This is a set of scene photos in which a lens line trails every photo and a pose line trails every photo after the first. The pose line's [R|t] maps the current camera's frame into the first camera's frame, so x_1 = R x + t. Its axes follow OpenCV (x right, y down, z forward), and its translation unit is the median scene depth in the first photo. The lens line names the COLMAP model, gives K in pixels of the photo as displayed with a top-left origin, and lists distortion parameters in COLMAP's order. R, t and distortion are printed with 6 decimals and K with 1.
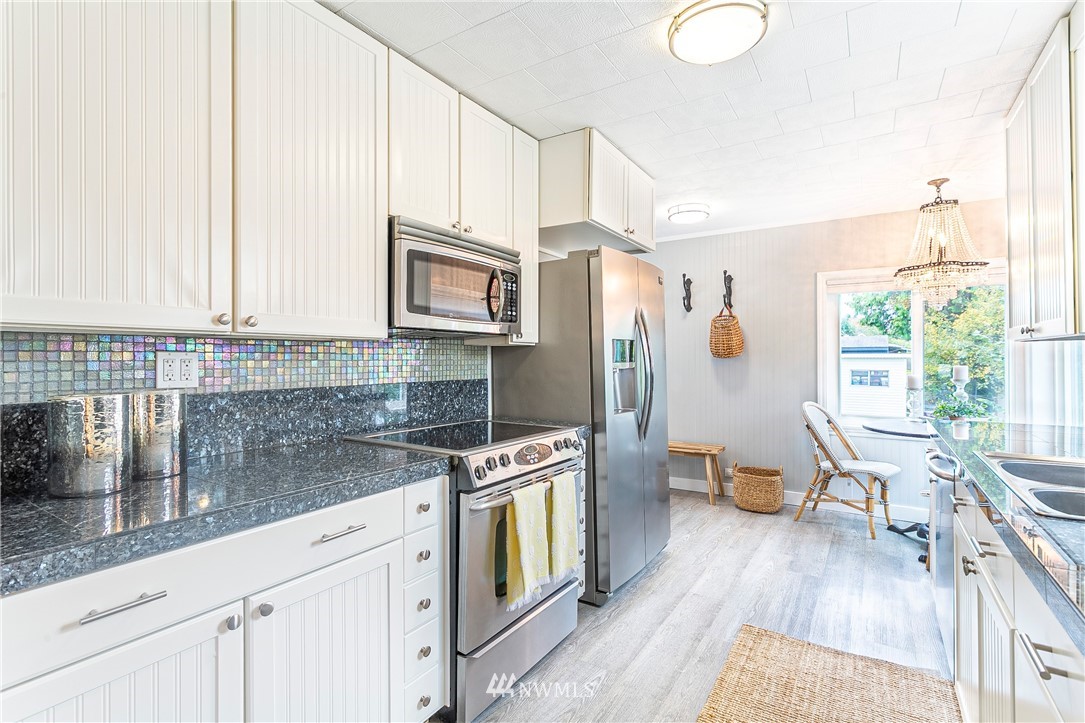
lens RADIAL K [[503.3, 0, 538.9], [0, 503.3, 359.1], [0, 0, 1]] dist [0.001633, 0.000811]
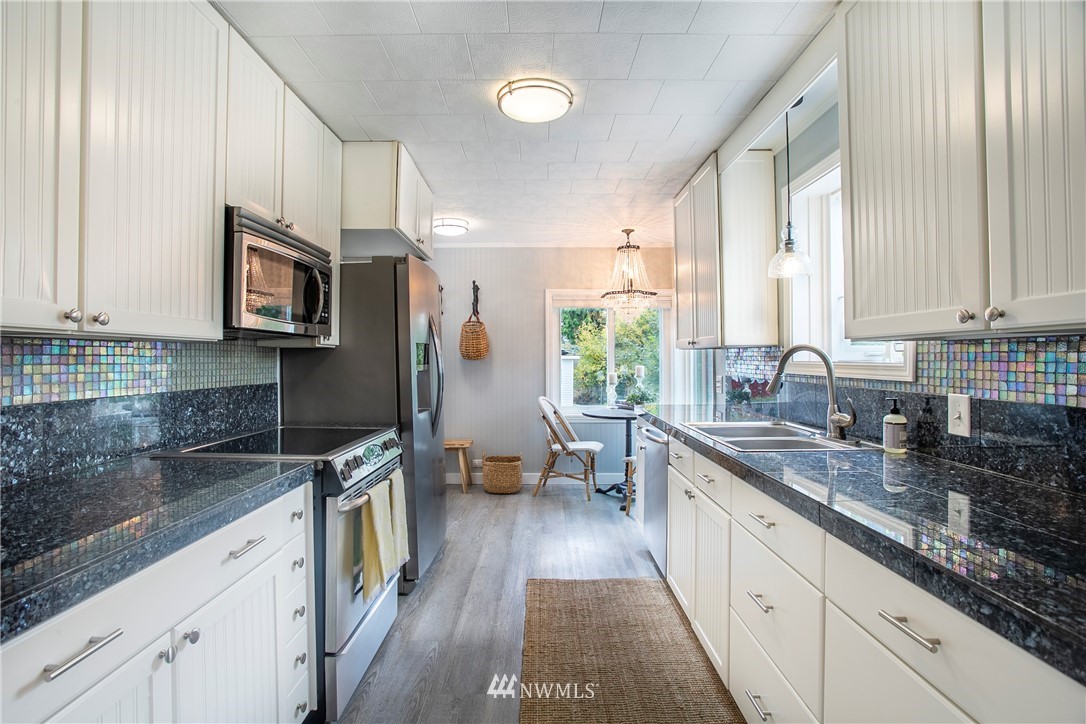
lens RADIAL K [[519.3, 0, 529.7], [0, 519.3, 359.1], [0, 0, 1]] dist [-0.074479, 0.032906]
pose [[0.844964, 0.001471, 0.534821, -0.230516], [-0.000765, 0.999999, -0.001541, -0.003970], [-0.534822, 0.000893, 0.844964, -0.045996]]
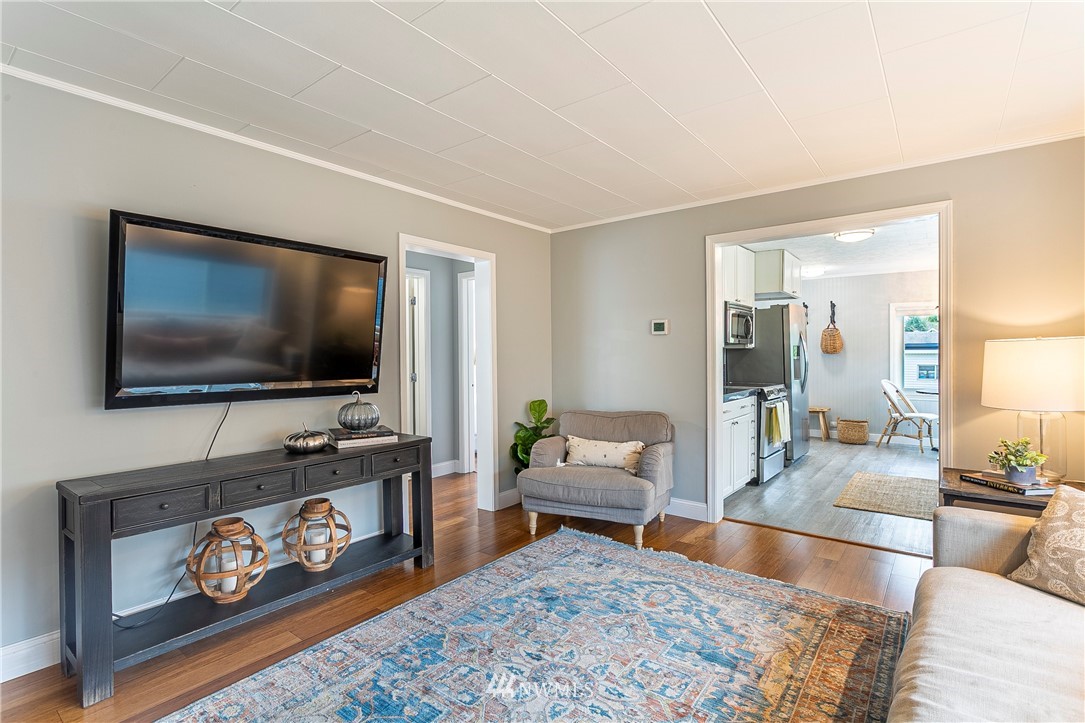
lens RADIAL K [[521.3, 0, 542.5], [0, 521.3, 361.5], [0, 0, 1]] dist [0.001197, -0.000065]
pose [[0.997143, -0.000665, -0.075539, -0.756431], [0.001480, 0.999941, 0.010734, 0.003539], [0.075527, -0.010815, 0.997085, -1.318941]]
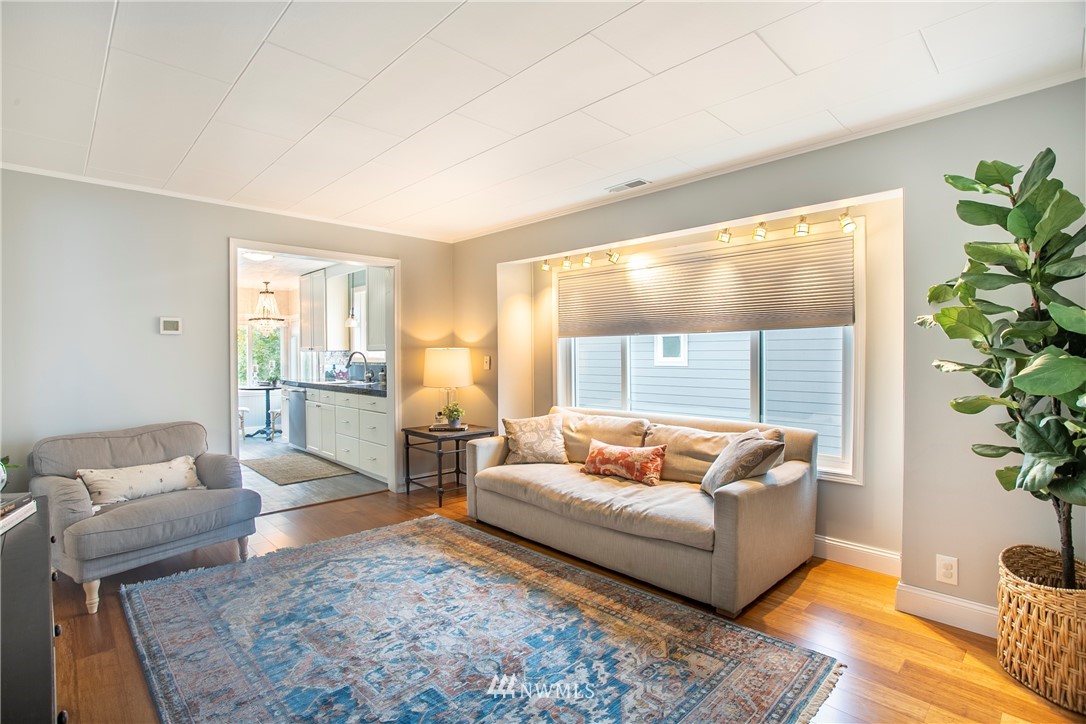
lens RADIAL K [[519.3, 0, 529.7], [0, 519.3, 359.1], [0, 0, 1]] dist [-0.074479, 0.032906]
pose [[0.219170, -0.002484, 0.975683, -1.635131], [0.002802, 0.999994, 0.001917, 0.005172], [-0.975683, 0.002314, 0.219176, -0.931265]]
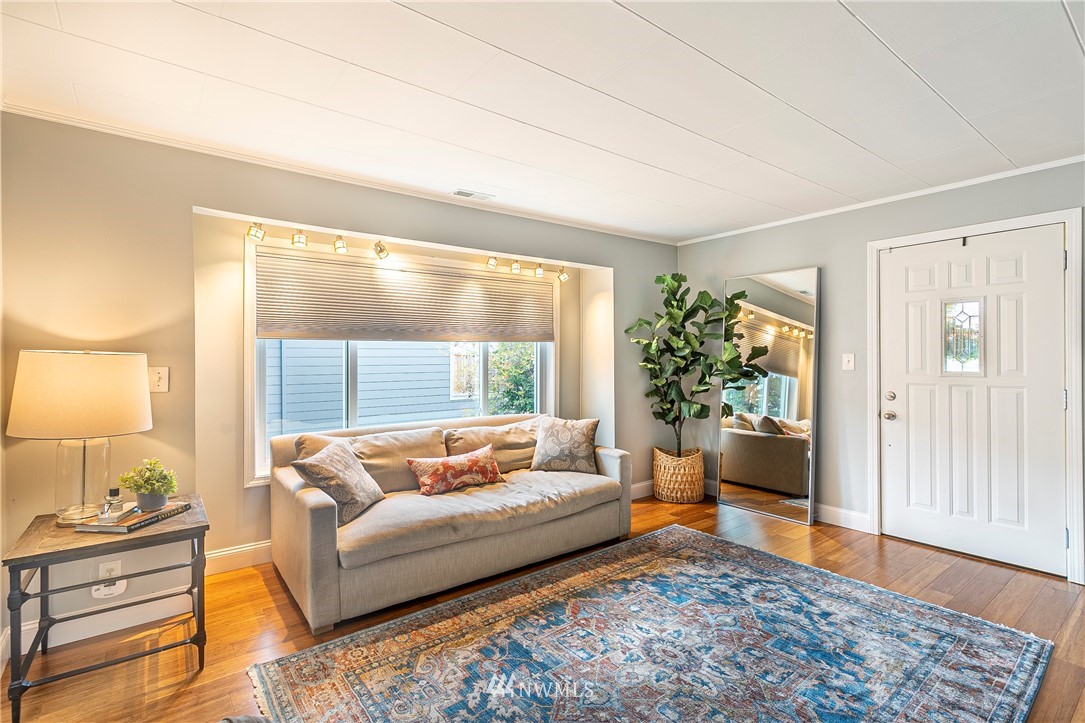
lens RADIAL K [[503.3, 0, 538.9], [0, 503.3, 359.1], [0, 0, 1]] dist [0.001633, 0.000811]
pose [[-0.942498, 0.012585, 0.333975, -0.866207], [0.013431, 0.999910, 0.000225, -0.008567], [-0.333942, 0.004698, -0.942582, 0.318405]]
